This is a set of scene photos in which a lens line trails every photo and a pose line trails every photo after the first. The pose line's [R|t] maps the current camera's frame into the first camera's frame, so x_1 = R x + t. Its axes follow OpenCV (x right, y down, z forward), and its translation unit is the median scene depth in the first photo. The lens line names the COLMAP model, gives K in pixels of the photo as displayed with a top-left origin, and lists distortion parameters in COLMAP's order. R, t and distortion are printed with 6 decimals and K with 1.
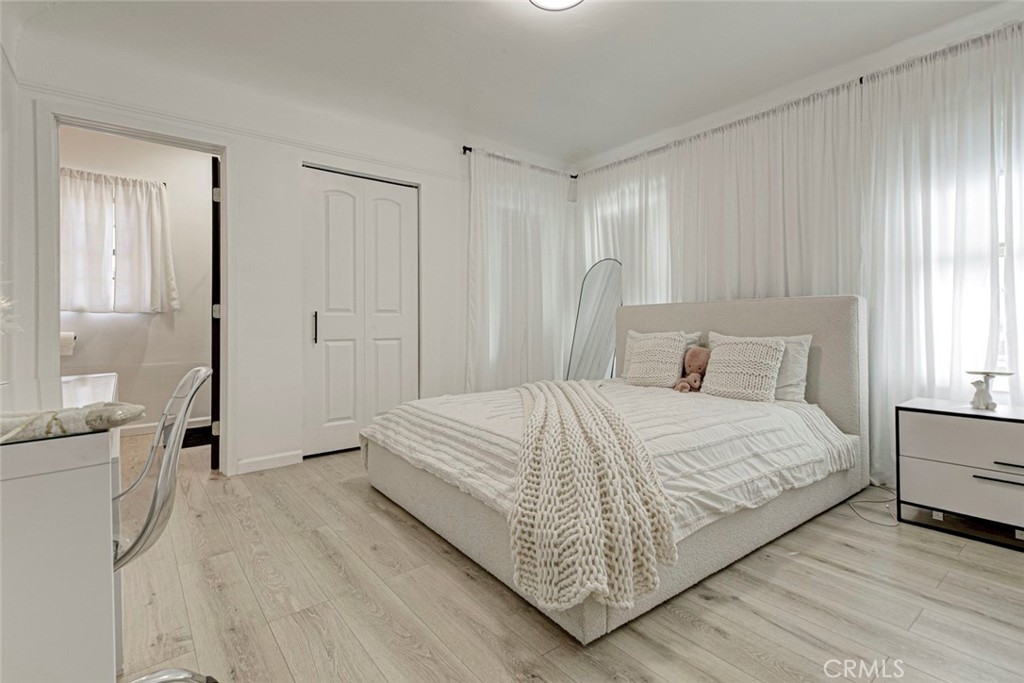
lens RADIAL K [[474.1, 0, 526.3], [0, 474.1, 321.4], [0, 0, 1]] dist [0.009998, -0.002392]
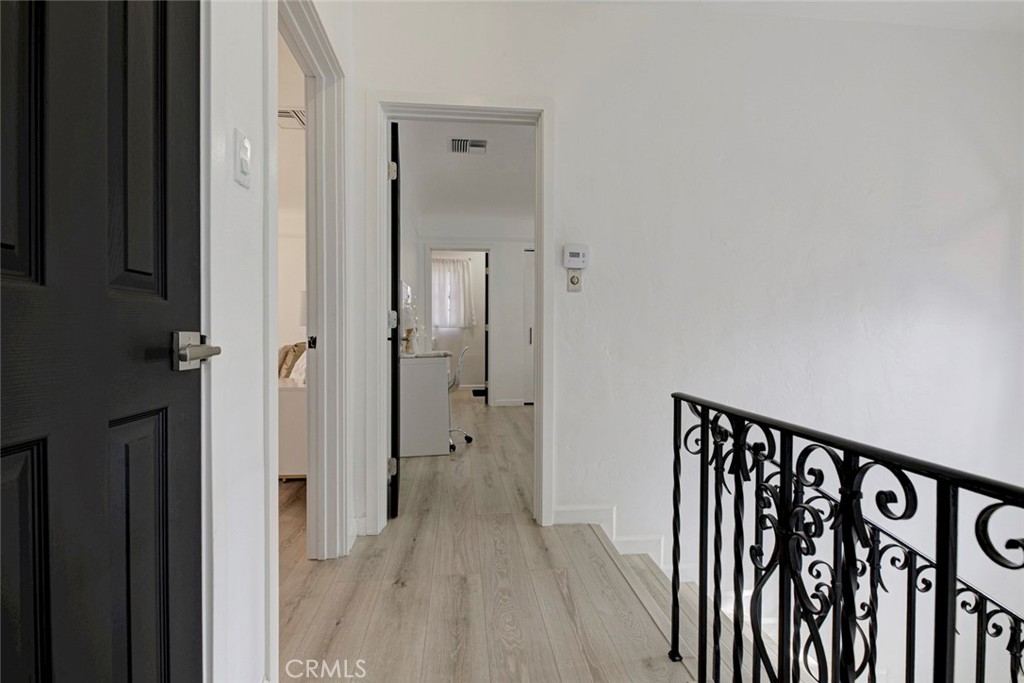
lens RADIAL K [[474.1, 0, 511.0], [0, 474.1, 340.6], [0, 0, 1]] dist [0.009998, -0.002392]
pose [[0.833724, 0.011733, -0.552057, 0.462198], [-0.000531, 0.999791, 0.020447, -0.005886], [0.552181, -0.016754, 0.833556, -0.530027]]
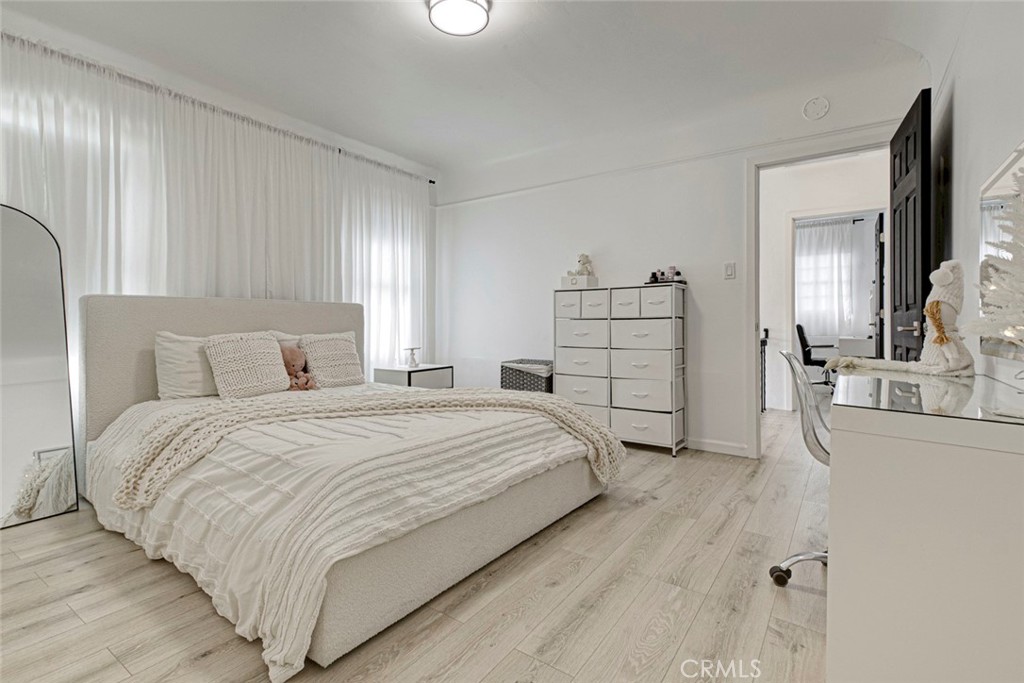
lens RADIAL K [[474.1, 0, 488.6], [0, 474.1, 322.2], [0, 0, 1]] dist [0.009998, -0.002392]
pose [[-0.227509, 0.004952, 0.973763, -1.111104], [-0.005227, 0.999966, -0.006306, 0.012579], [-0.973762, -0.006525, -0.227475, 1.293419]]
